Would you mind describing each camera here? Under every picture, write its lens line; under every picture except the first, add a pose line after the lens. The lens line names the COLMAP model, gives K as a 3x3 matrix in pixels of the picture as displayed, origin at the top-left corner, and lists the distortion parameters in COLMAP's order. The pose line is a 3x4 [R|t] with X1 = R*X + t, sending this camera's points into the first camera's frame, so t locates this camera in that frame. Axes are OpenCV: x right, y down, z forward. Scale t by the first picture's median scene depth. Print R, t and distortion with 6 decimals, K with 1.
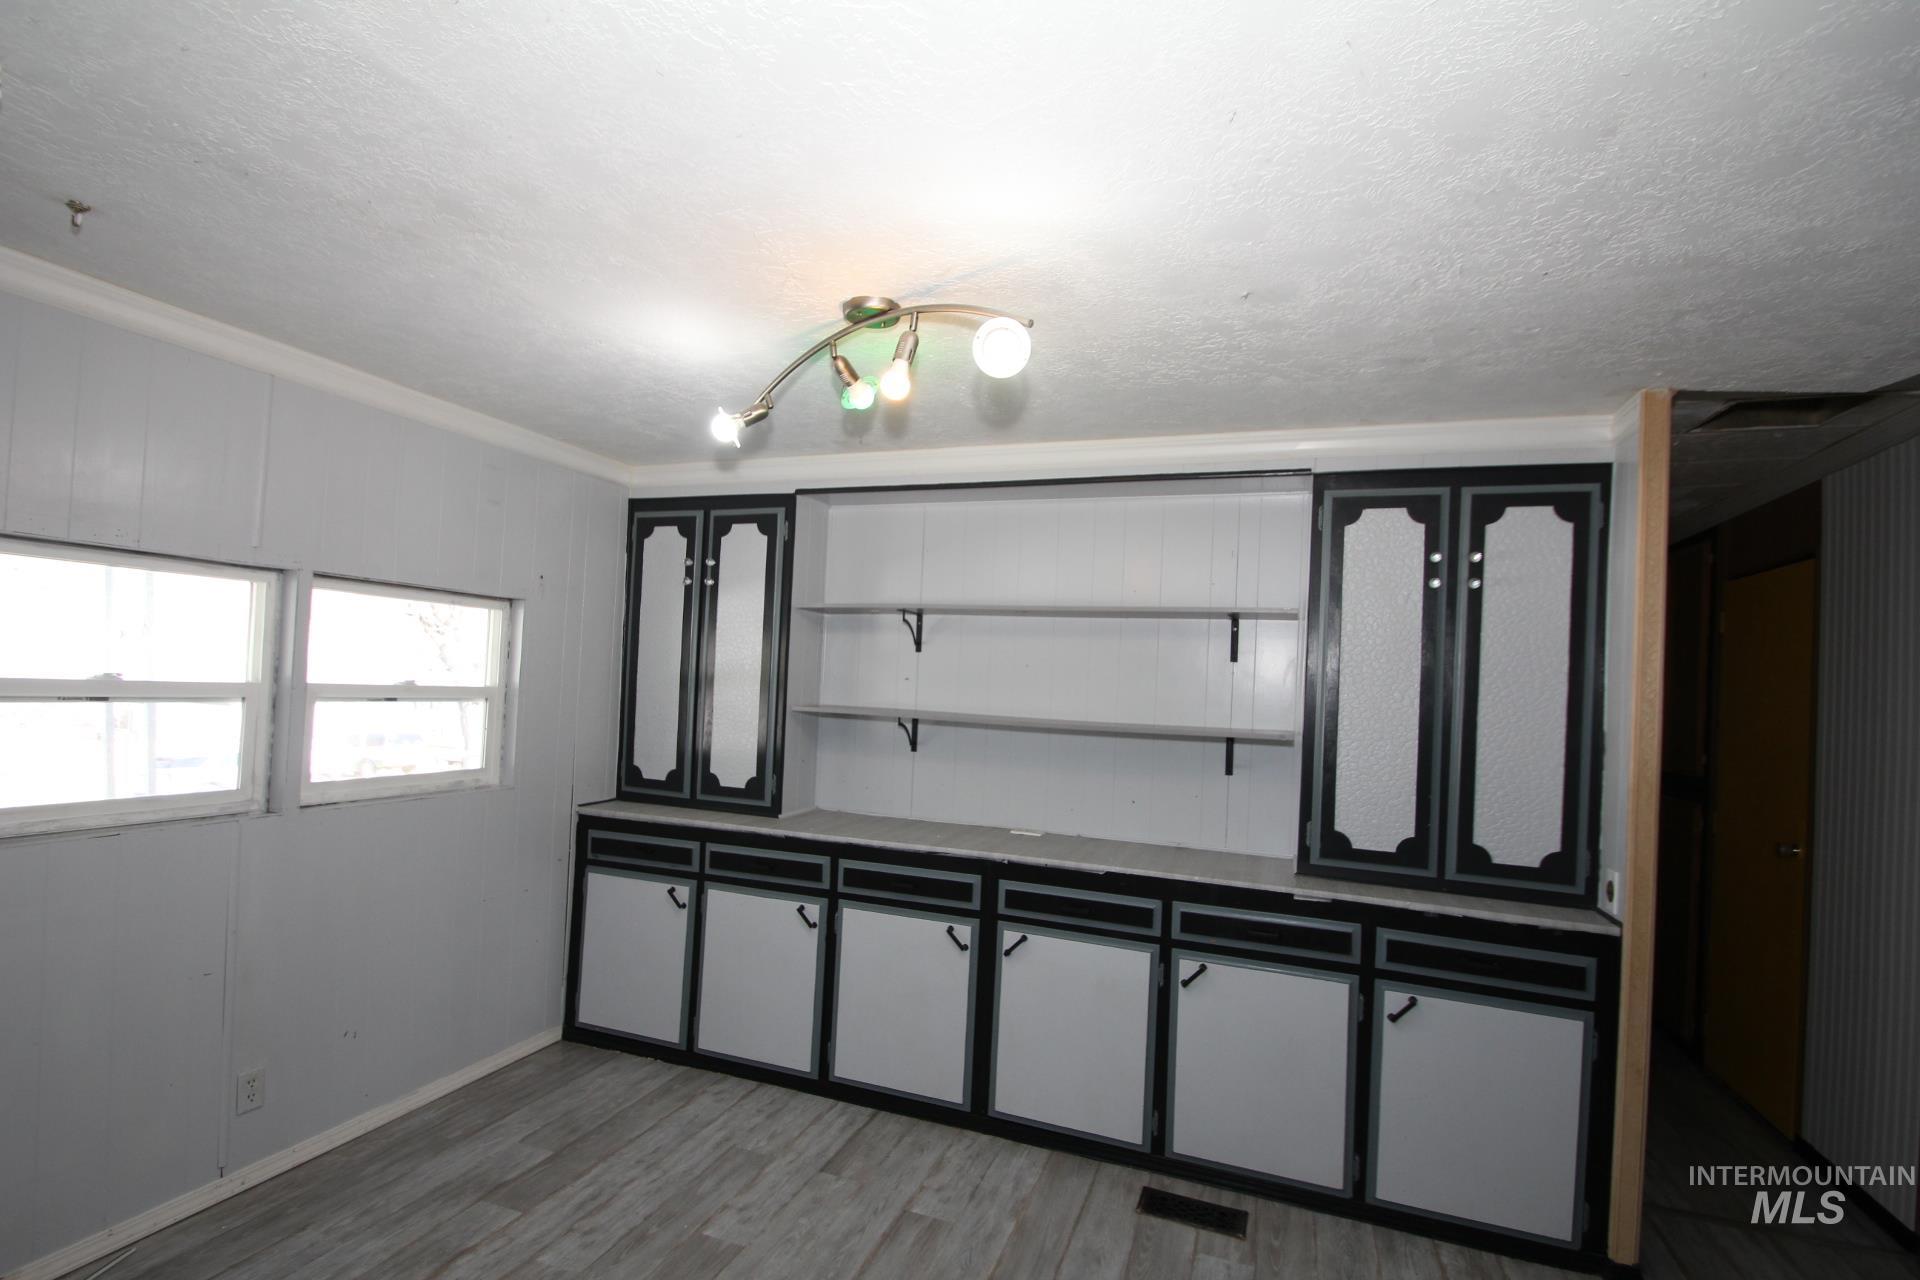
lens RADIAL K [[889.7, 0, 942.0], [0, 889.7, 666.5], [0, 0, 1]] dist [0.016021, -0.021097]
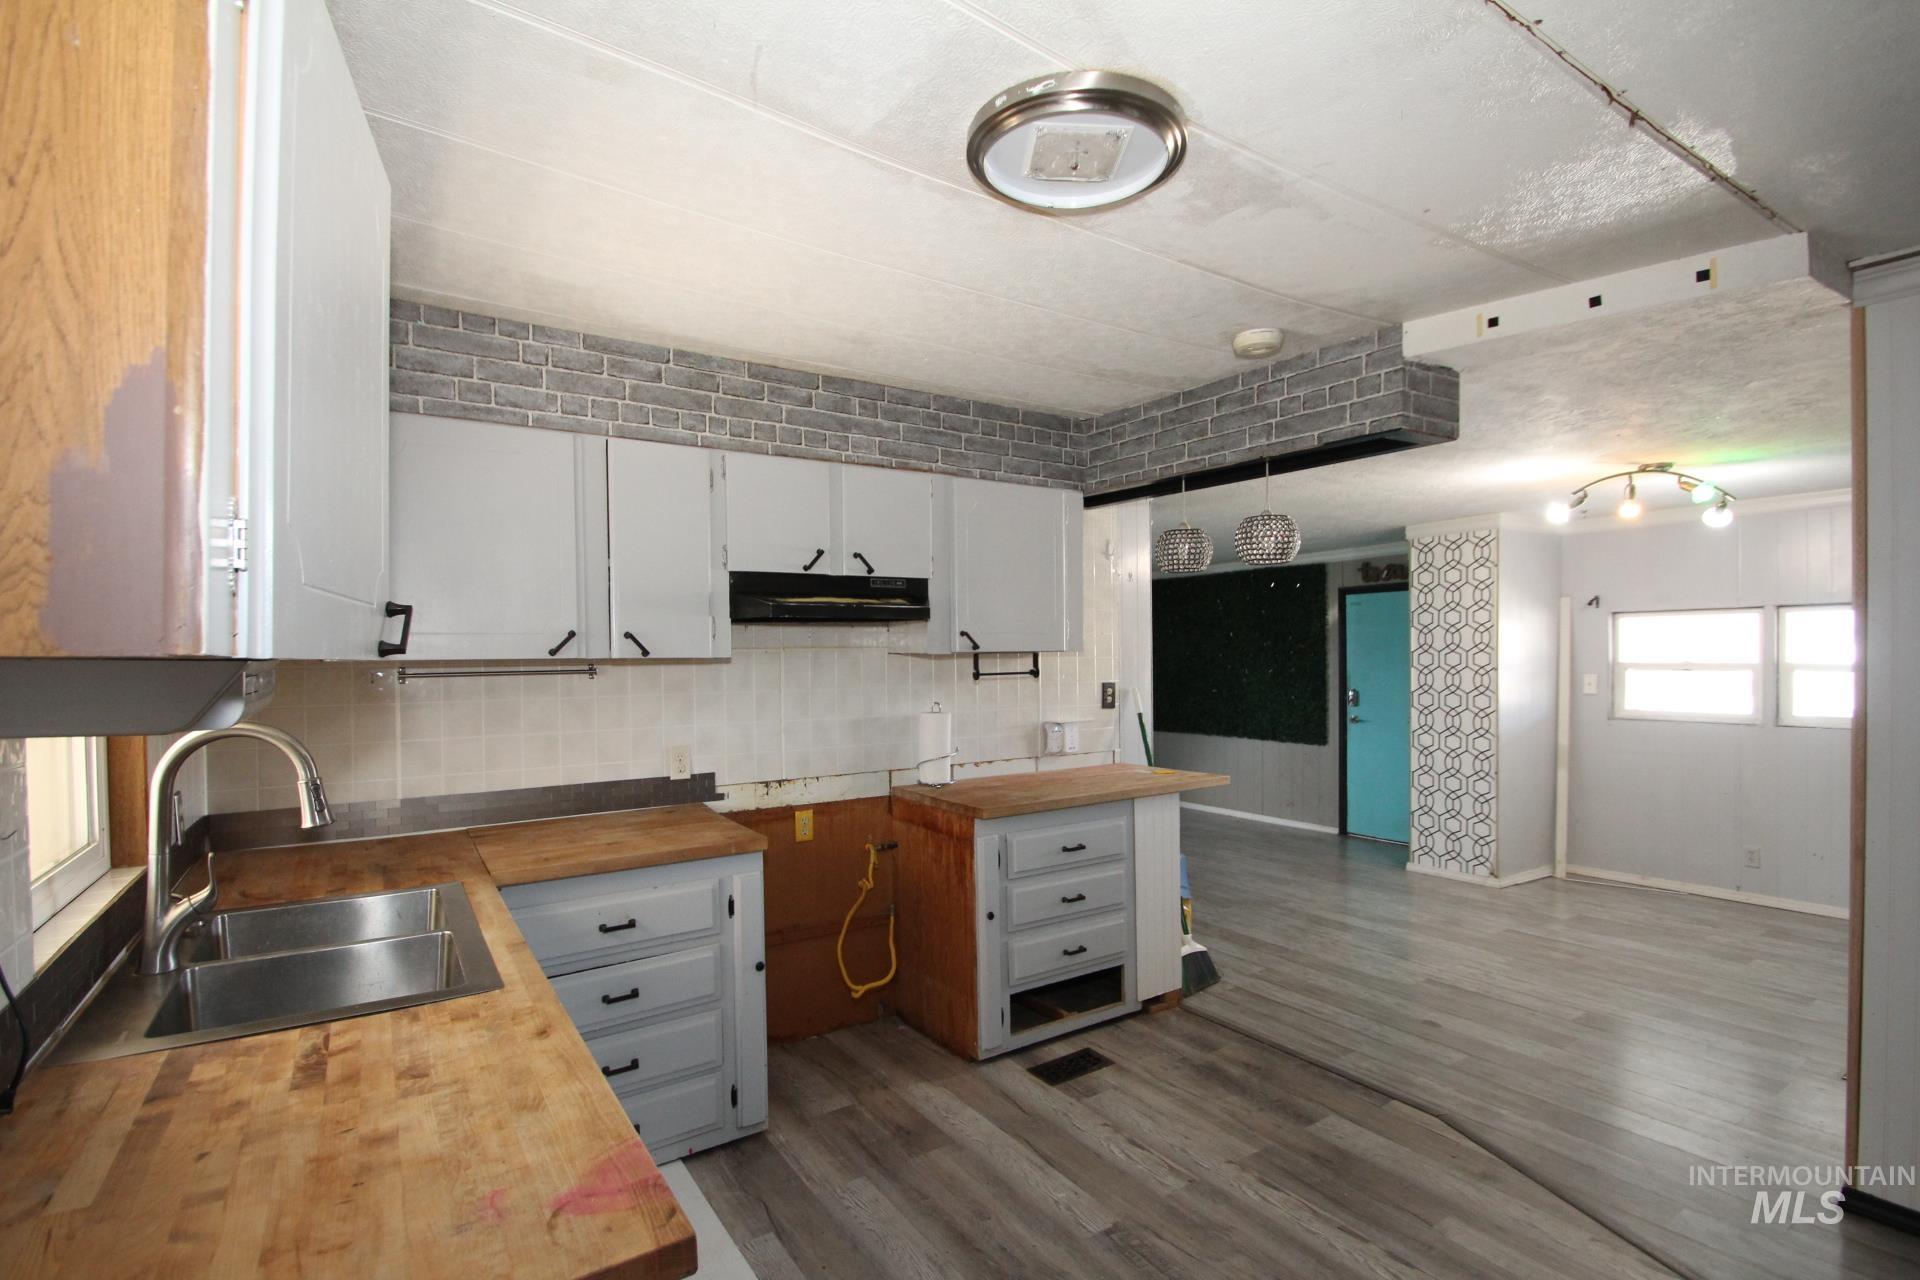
lens RADIAL K [[889.7, 0, 942.0], [0, 889.7, 666.5], [0, 0, 1]] dist [0.016021, -0.021097]
pose [[-0.597636, -0.034476, -0.801026, 1.690396], [-0.006711, 0.999255, -0.038001, 0.102750], [0.801739, -0.017335, -0.597423, 0.602499]]
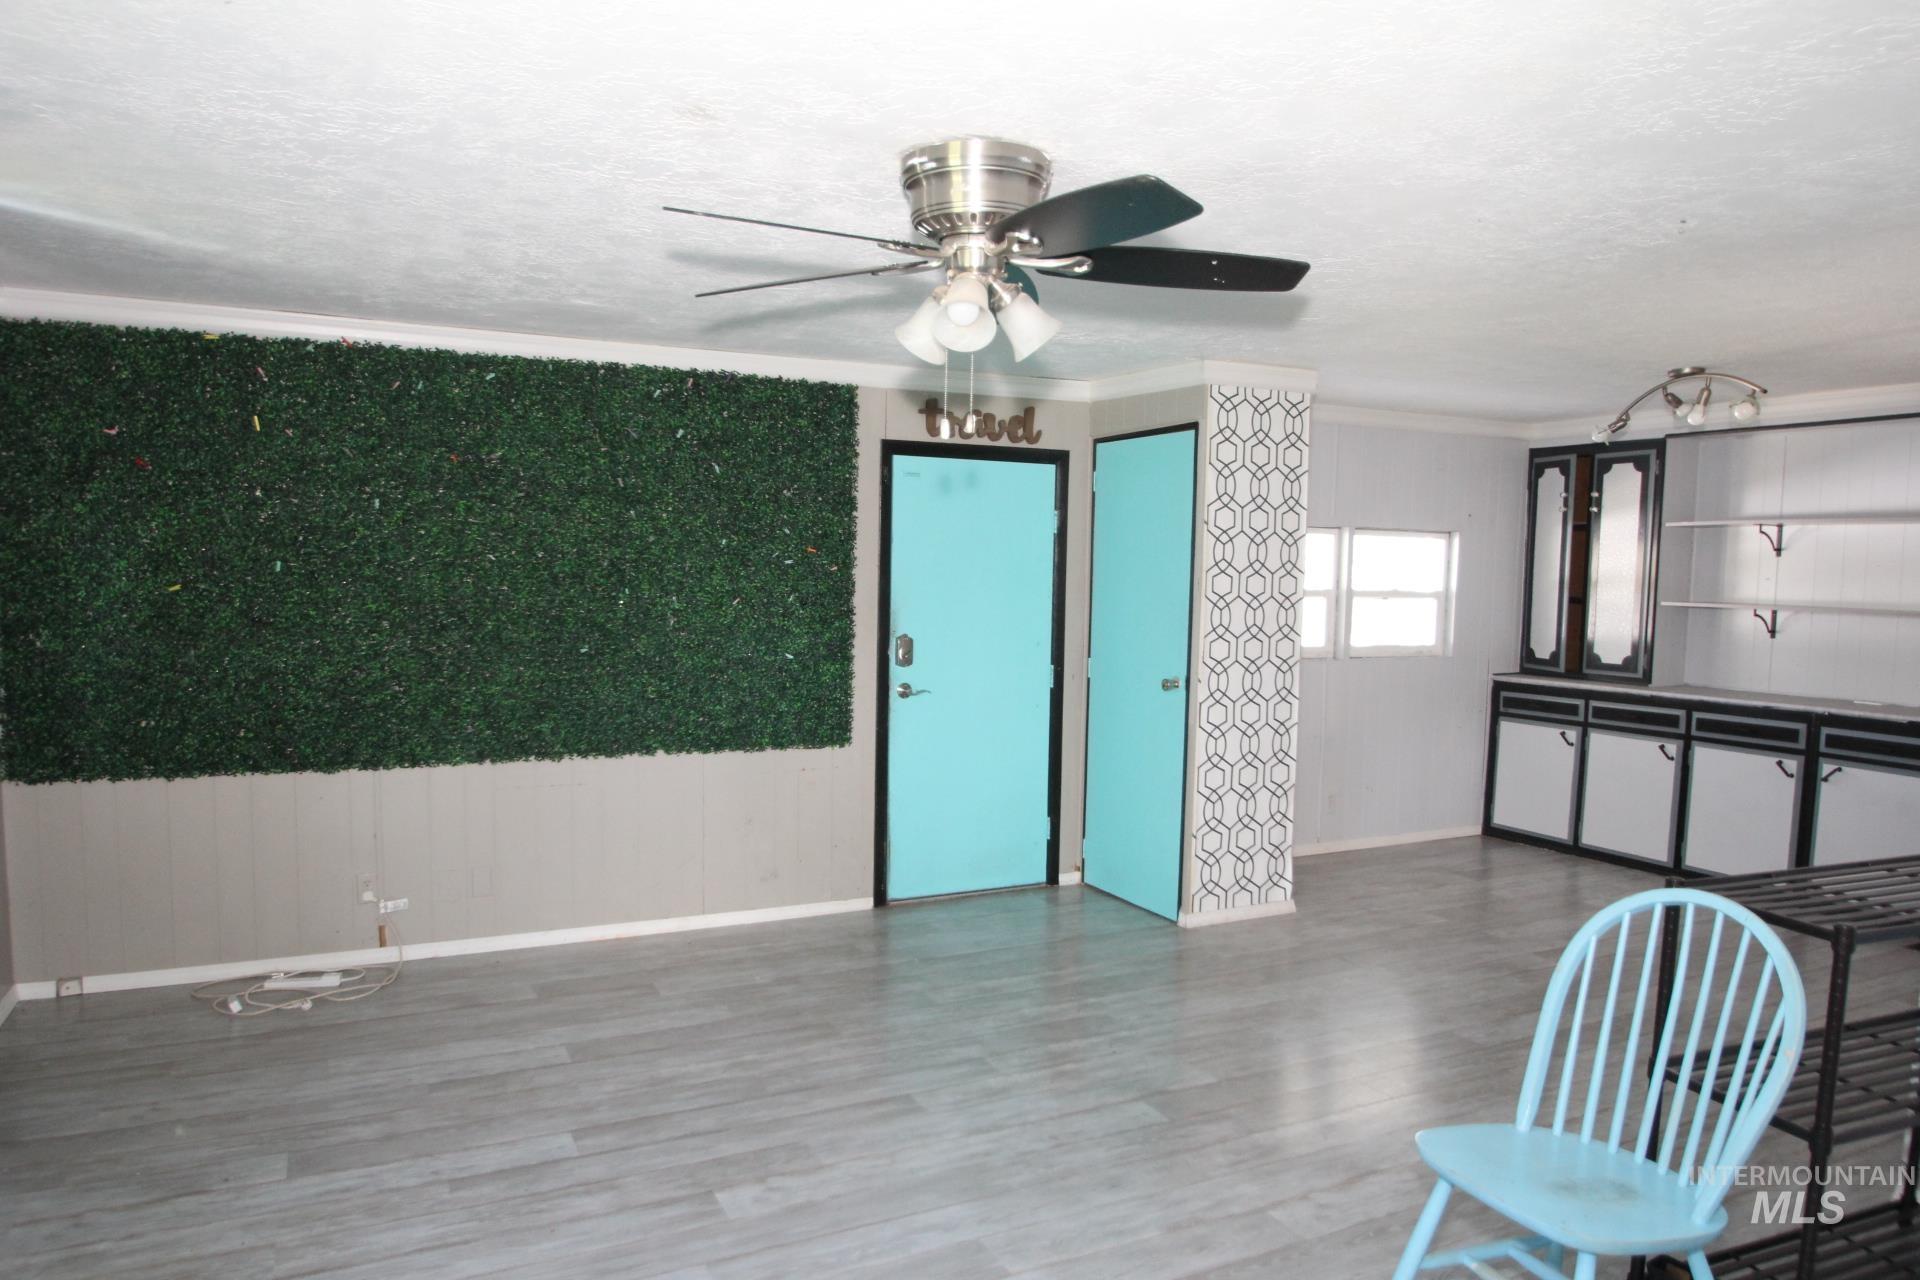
lens RADIAL K [[1230.7, 0, 935.3], [0, 1230.7, 674.6], [0, 0, 1]] dist [-0.029468, -0.005744]
pose [[0.724139, 0.026920, -0.689128, 0.347190], [0.025875, 0.997474, 0.066155, 0.005852], [0.689168, -0.065737, 0.721613, -1.217011]]
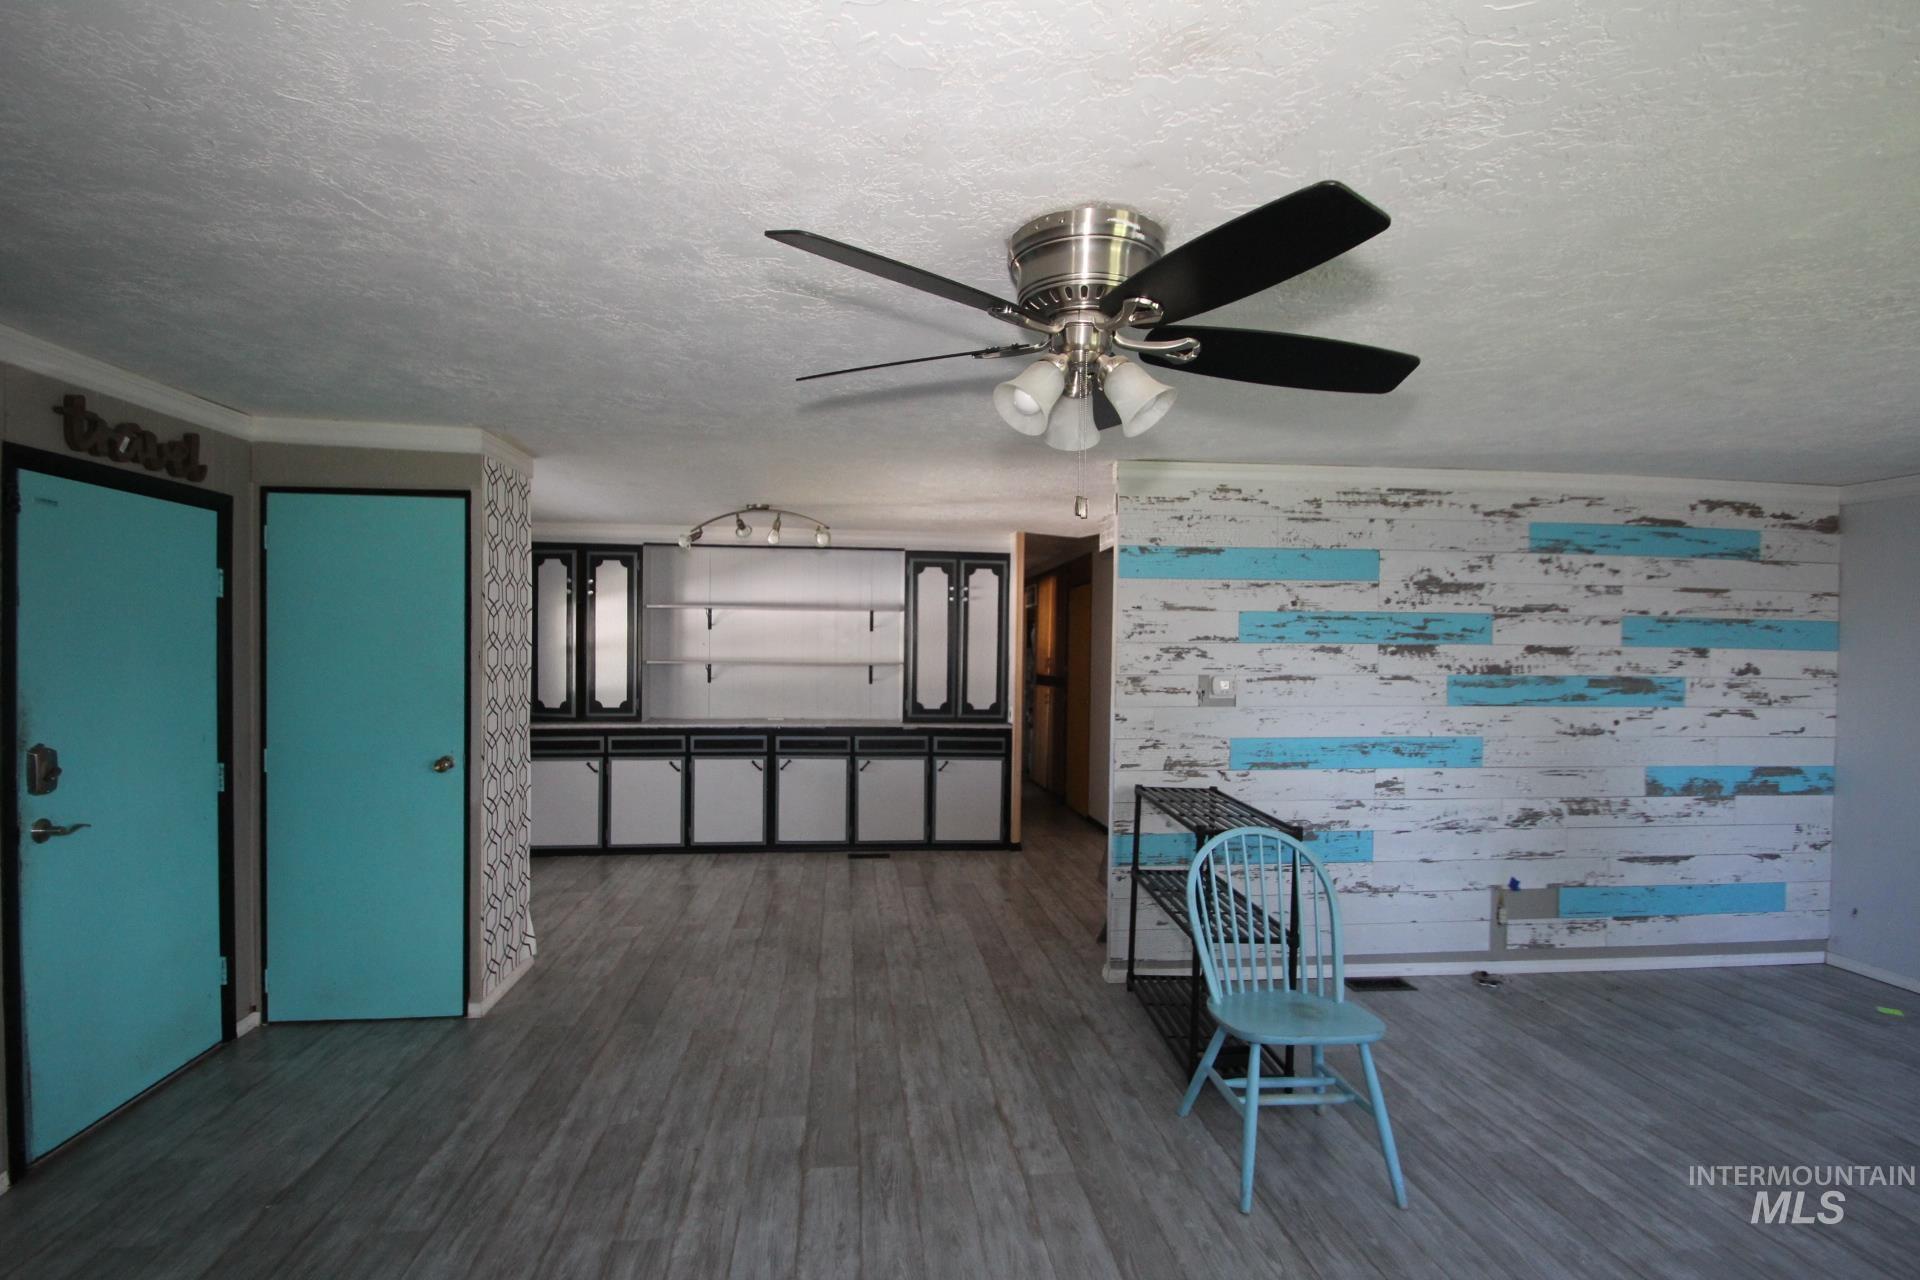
lens RADIAL K [[889.7, 0, 942.0], [0, 889.7, 666.5], [0, 0, 1]] dist [0.016021, -0.021097]
pose [[0.892993, -0.043218, 0.447990, -0.529542], [0.020888, 0.998286, 0.054669, -0.038035], [-0.449585, -0.039461, 0.892366, -1.083291]]
